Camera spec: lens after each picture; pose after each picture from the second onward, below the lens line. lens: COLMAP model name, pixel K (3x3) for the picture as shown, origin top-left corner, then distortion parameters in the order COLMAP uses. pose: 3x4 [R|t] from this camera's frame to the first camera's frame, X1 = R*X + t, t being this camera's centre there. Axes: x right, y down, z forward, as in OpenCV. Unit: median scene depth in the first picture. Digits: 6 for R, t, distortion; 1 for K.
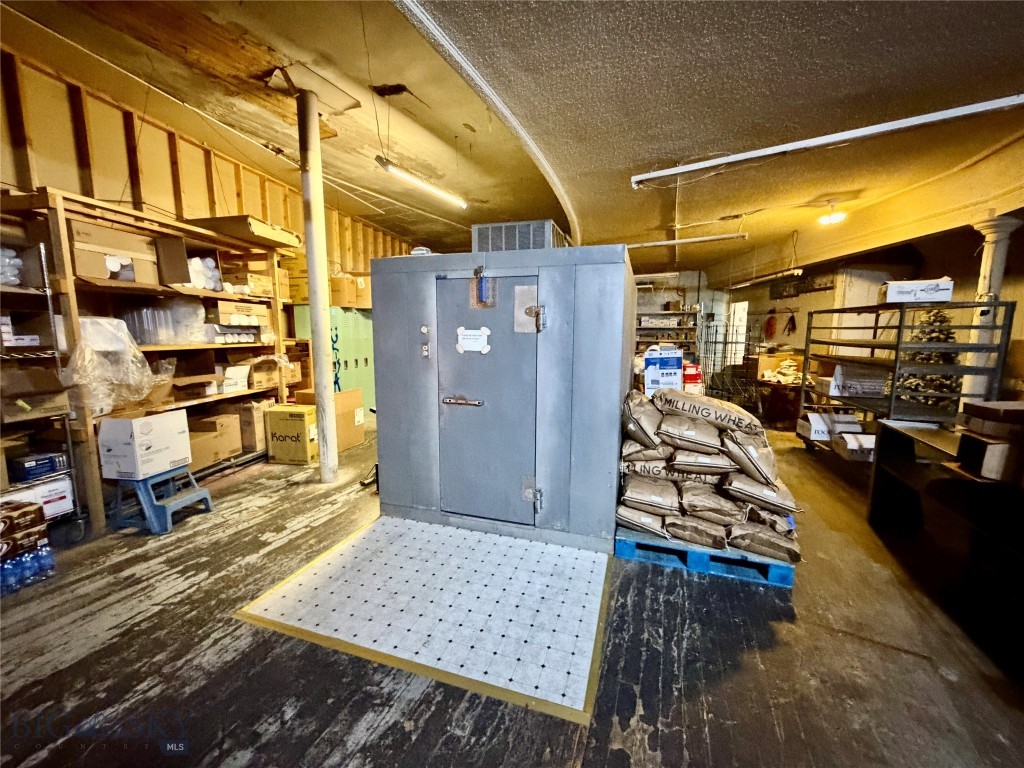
lens RADIAL K [[408.1, 0, 510.1], [0, 408.1, 384.6], [0, 0, 1]] dist [-0.000022, -0.000159]
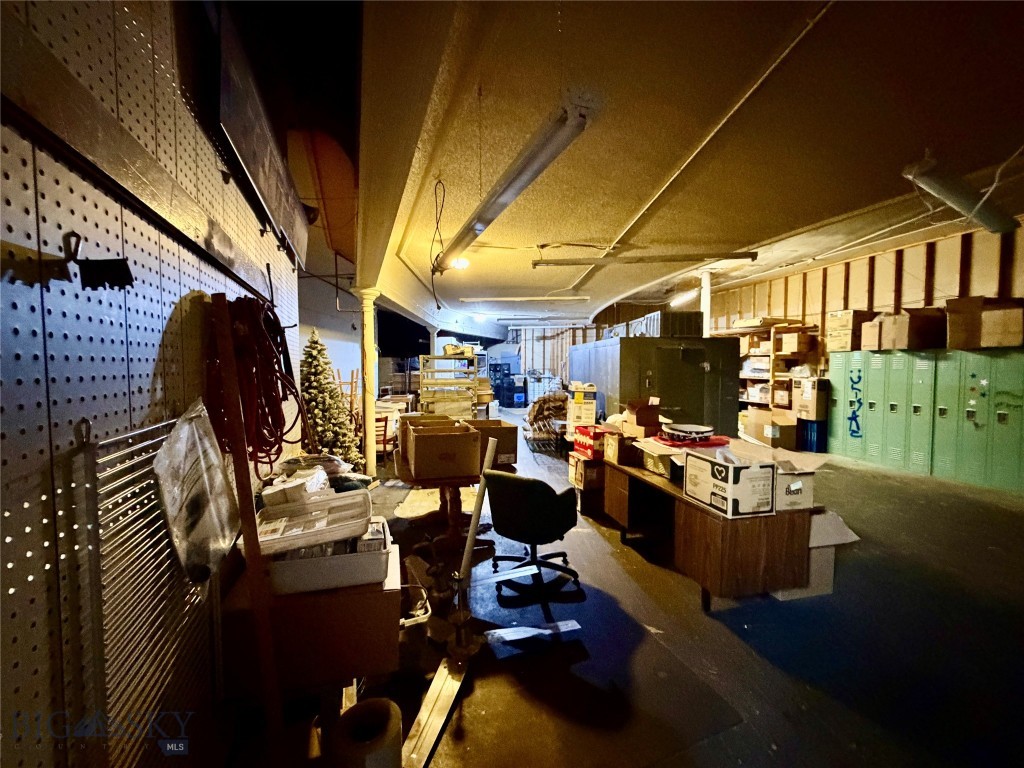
lens RADIAL K [[408.1, 0, 510.1], [0, 408.1, 384.6], [0, 0, 1]] dist [-0.000022, -0.000159]
pose [[-0.916895, 0.018443, -0.398702, 1.038208], [-0.054451, 0.983812, 0.170730, -0.281288], [0.395396, 0.178251, -0.901048, 1.928225]]
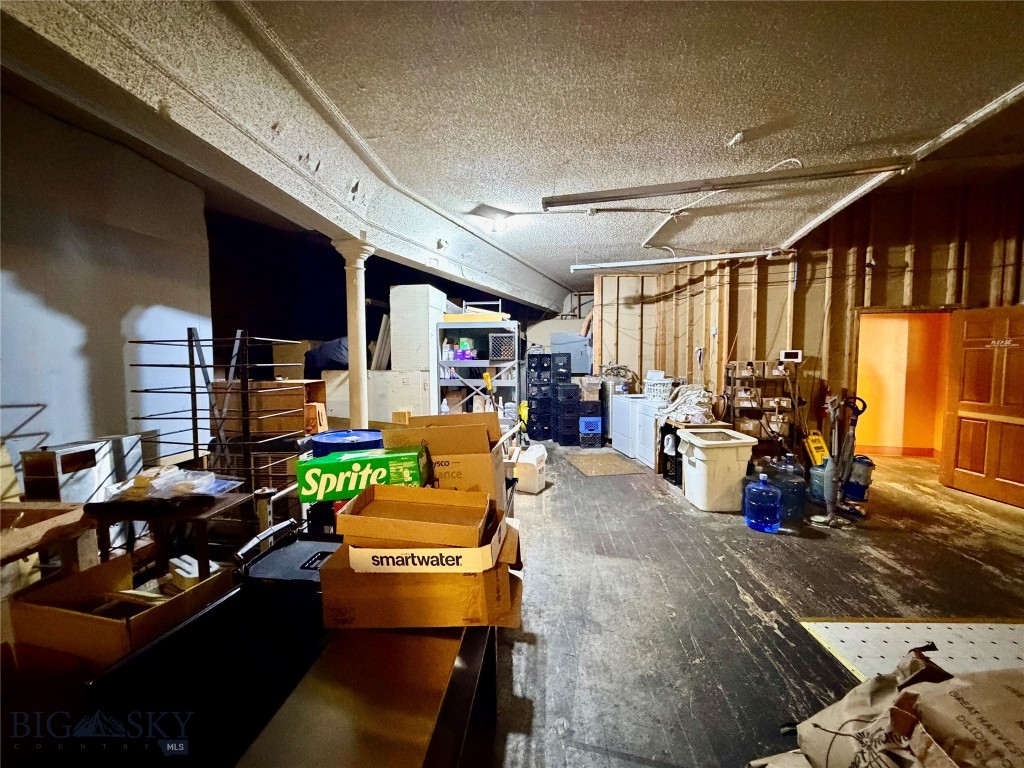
lens RADIAL K [[408.1, 0, 510.1], [0, 408.1, 384.6], [0, 0, 1]] dist [-0.000022, -0.000159]
pose [[-0.957026, 0.020036, -0.289310, 0.492568], [-0.036988, 0.981030, 0.190293, -0.089233], [0.287634, 0.192816, -0.938130, 0.581637]]
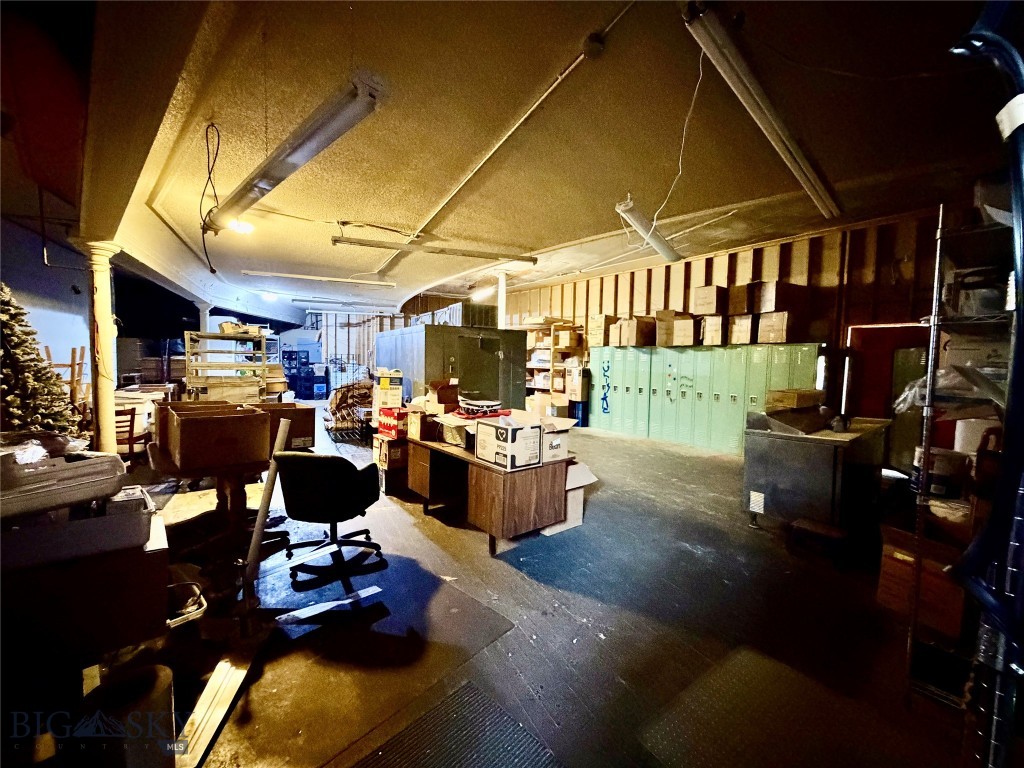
lens RADIAL K [[408.1, 0, 510.1], [0, 408.1, 384.6], [0, 0, 1]] dist [-0.000022, -0.000159]
pose [[-0.647318, 0.030931, -0.761592, 1.048483], [-0.124631, 0.981434, 0.145790, -0.265846], [0.751962, 0.189290, -0.631445, 1.966788]]
